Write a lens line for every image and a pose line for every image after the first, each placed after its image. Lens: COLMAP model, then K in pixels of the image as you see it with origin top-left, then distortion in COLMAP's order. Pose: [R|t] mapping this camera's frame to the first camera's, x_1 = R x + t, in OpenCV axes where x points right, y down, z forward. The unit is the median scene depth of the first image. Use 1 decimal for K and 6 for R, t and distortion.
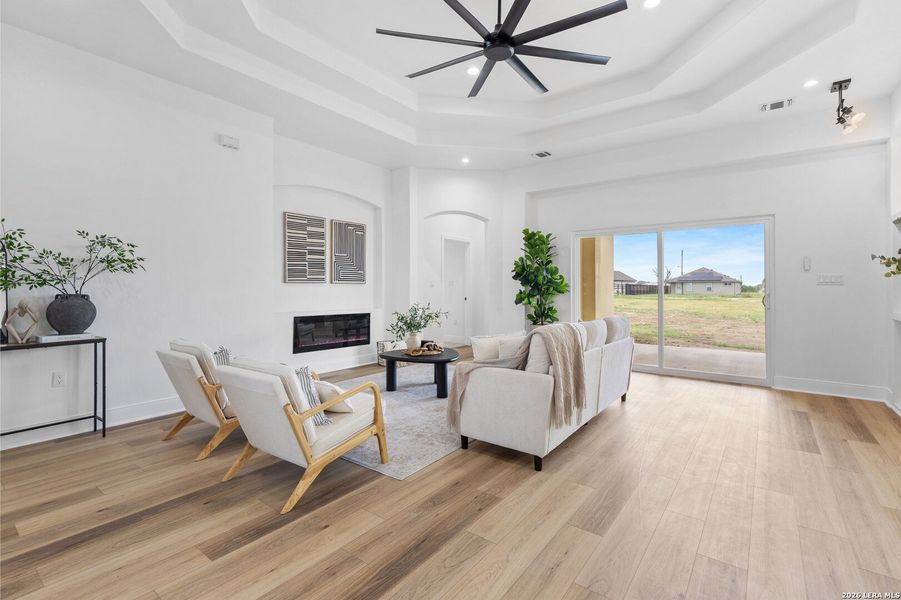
lens RADIAL K [[417.1, 0, 453.6], [0, 417.1, 283.2], [0, 0, 1]] dist [0.000083, 0.000041]
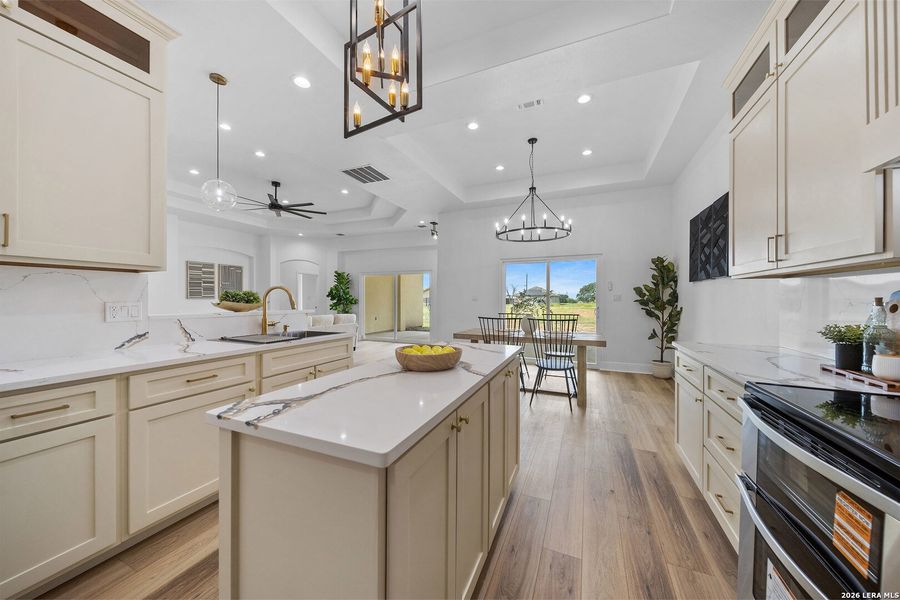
lens RADIAL K [[315.7, 0, 450.0], [0, 315.7, 300.0], [0, 0, 1]] dist [0.000606, 0.000002]
pose [[0.972418, 0.002032, 0.233235, 0.394217], [-0.004905, 0.999919, 0.011737, -0.017136], [-0.233192, -0.012557, 0.972350, -0.627862]]
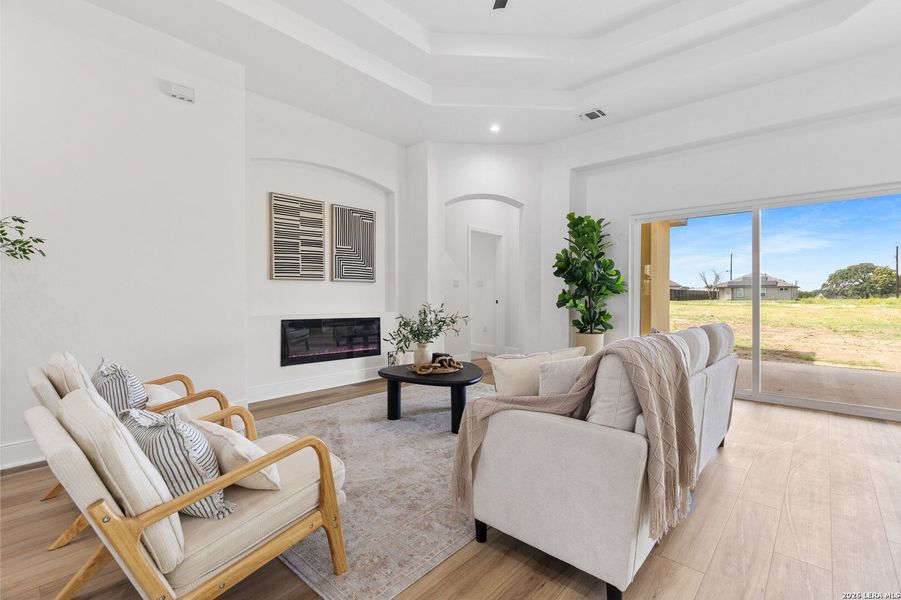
lens RADIAL K [[407.1, 0, 453.5], [0, 407.1, 295.5], [0, 0, 1]] dist [0.002690, 0.000110]
pose [[0.996005, 0.000865, -0.089297, 0.021264], [0.000479, 0.999887, 0.015027, 0.017707], [0.089300, -0.015010, 0.995892, 0.225830]]
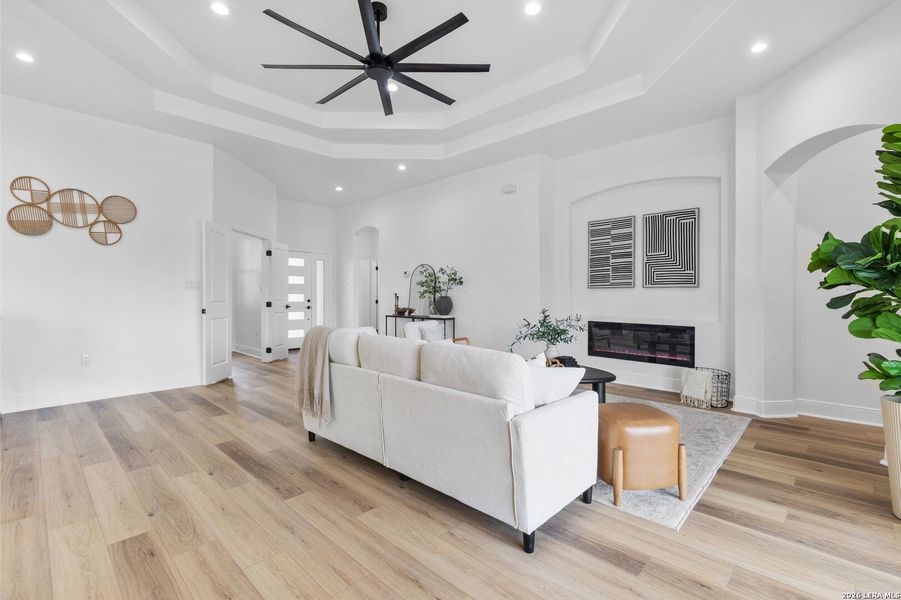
lens RADIAL K [[407.1, 0, 453.5], [0, 407.1, 295.5], [0, 0, 1]] dist [0.002690, 0.000110]
pose [[-0.117196, 0.002460, -0.993106, 0.640509], [0.011948, 0.999928, 0.001066, 0.011374], [0.993037, -0.011741, -0.117217, 0.742750]]
